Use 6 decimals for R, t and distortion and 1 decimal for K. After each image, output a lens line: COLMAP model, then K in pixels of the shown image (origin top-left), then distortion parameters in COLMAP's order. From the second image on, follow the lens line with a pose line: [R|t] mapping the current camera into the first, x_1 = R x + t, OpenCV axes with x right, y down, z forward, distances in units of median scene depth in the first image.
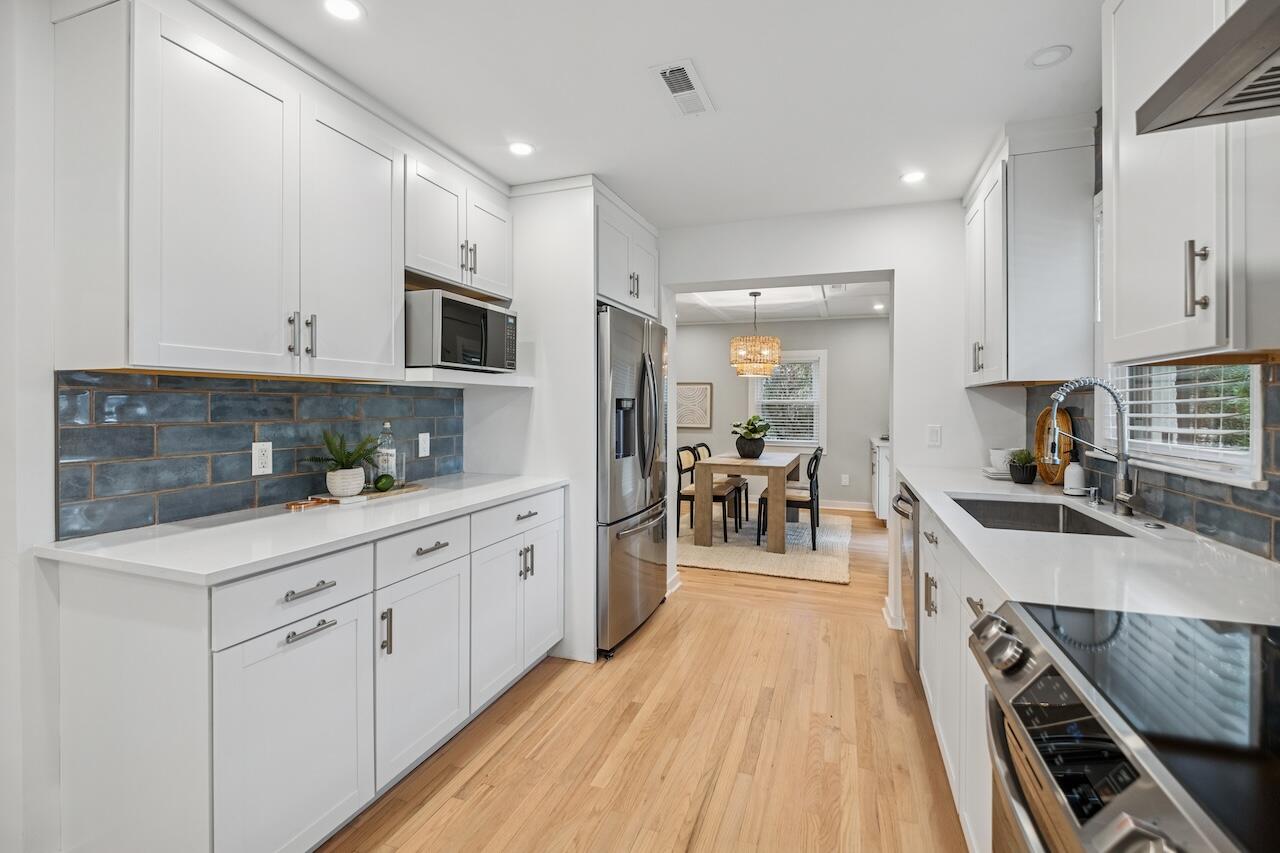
lens RADIAL K [[566.3, 0, 638.2], [0, 566.3, 407.2], [0, 0, 1]] dist [0.018989, -0.011539]
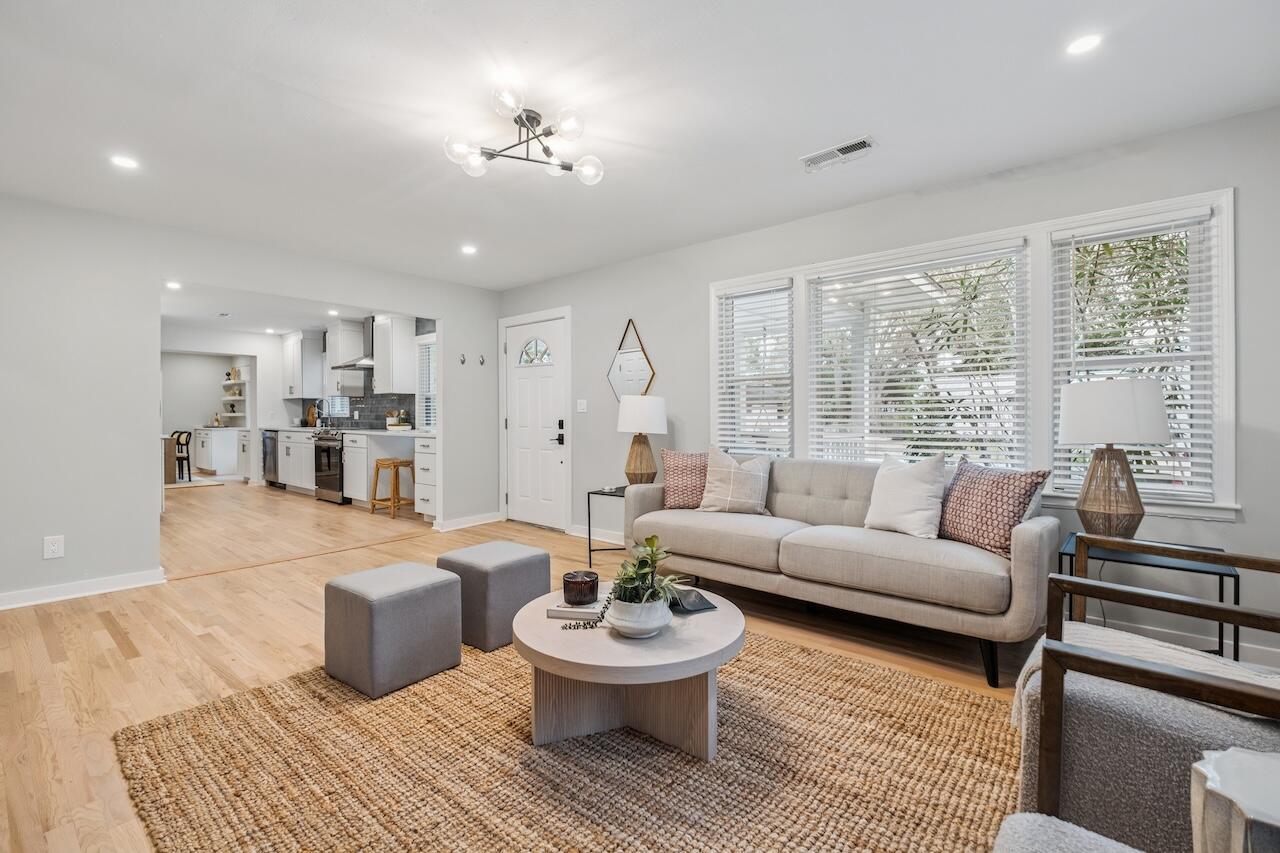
lens RADIAL K [[566.3, 0, 638.2], [0, 566.3, 407.2], [0, 0, 1]] dist [0.018989, -0.011539]
pose [[0.351299, 0.002457, 0.936260, -1.953571], [0.010863, 0.999919, -0.006700, 0.060033], [-0.936200, 0.012525, 0.351243, -2.235971]]
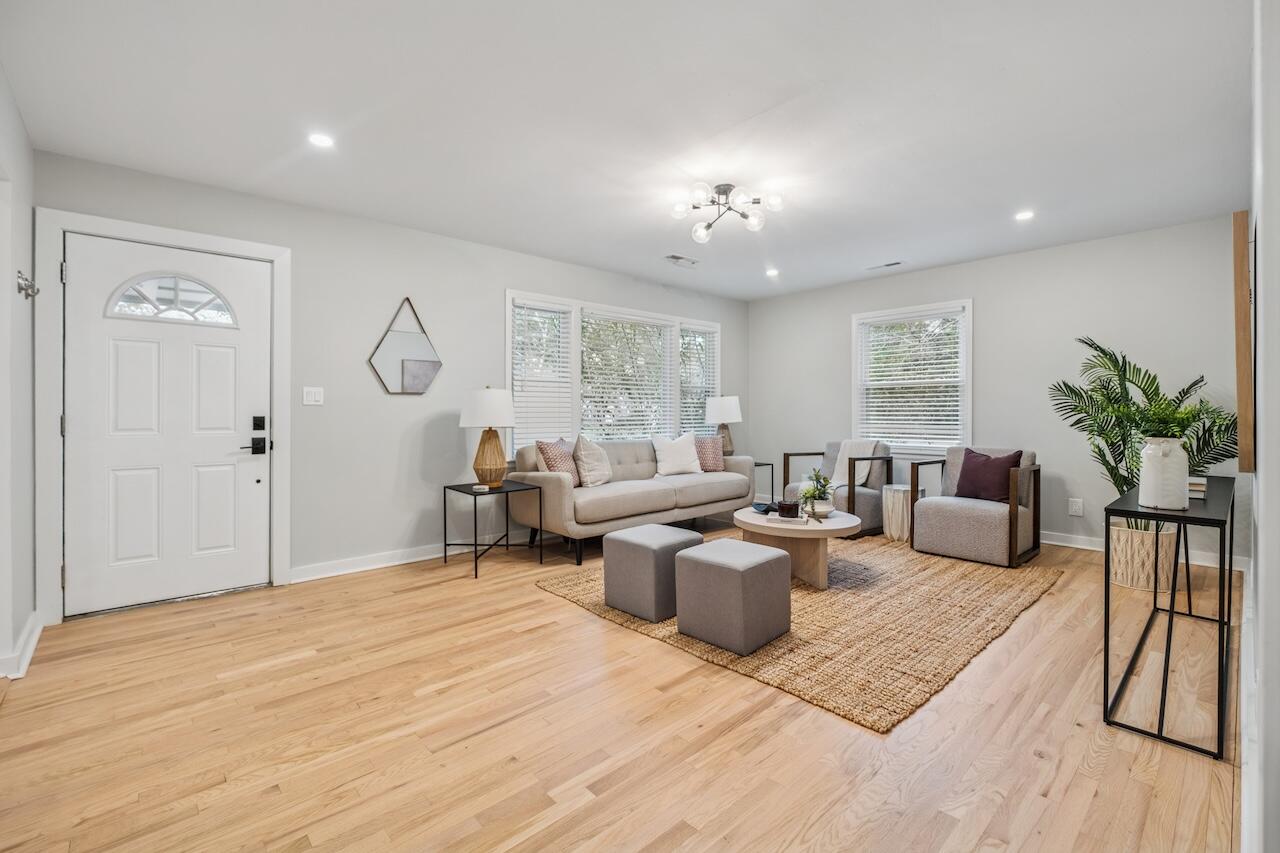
lens RADIAL K [[555.3, 0, 633.9], [0, 555.3, 412.9], [0, 0, 1]] dist [0.002278, 0.000100]
pose [[-0.883815, -0.016383, 0.467550, -1.518554], [-0.011078, 0.999839, 0.014094, 0.052540], [-0.467706, 0.007277, -0.883854, -0.452998]]
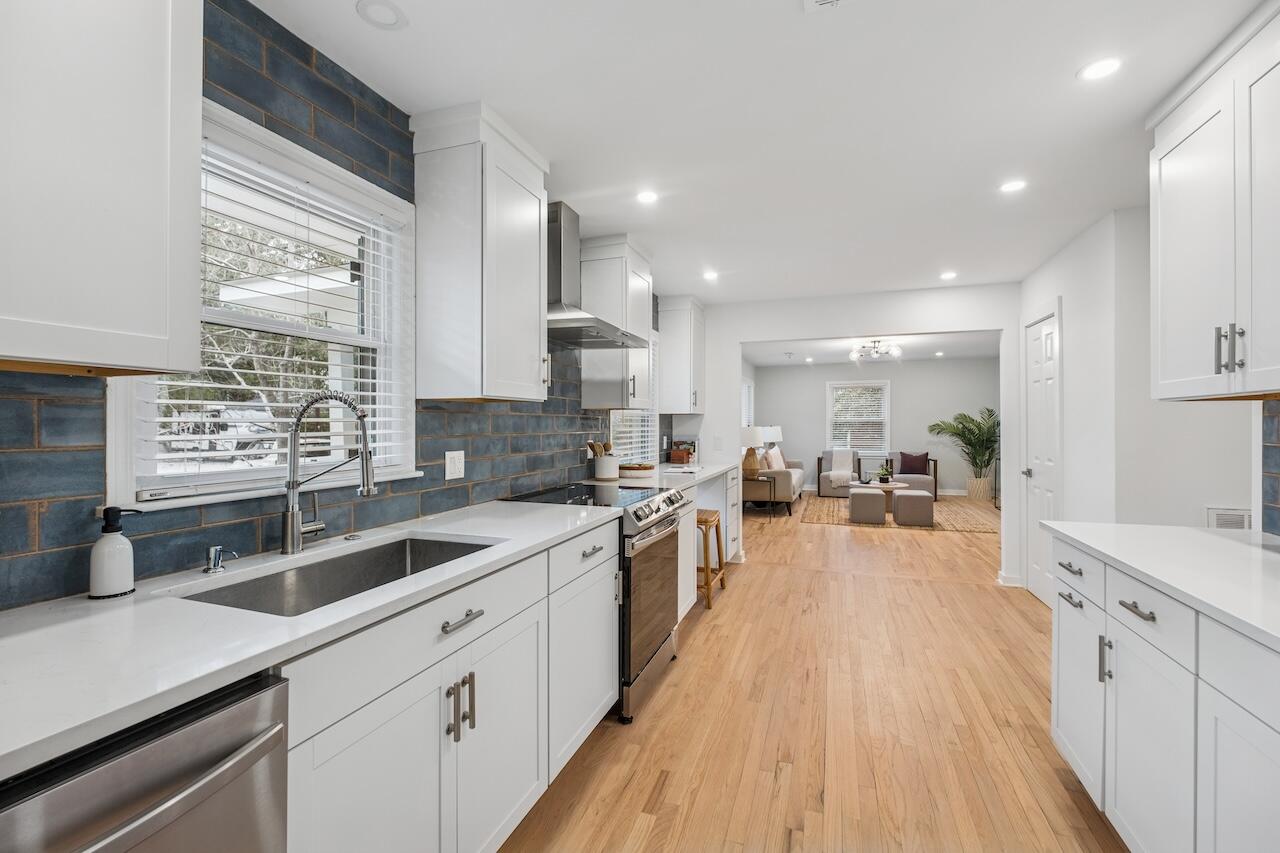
lens RADIAL K [[566.3, 0, 638.2], [0, 566.3, 407.2], [0, 0, 1]] dist [0.018989, -0.011539]
pose [[-0.999848, -0.008356, -0.015311, 0.259650], [-0.007925, 0.999576, -0.028015, -0.005082], [0.015539, -0.027889, -0.999490, 1.386776]]
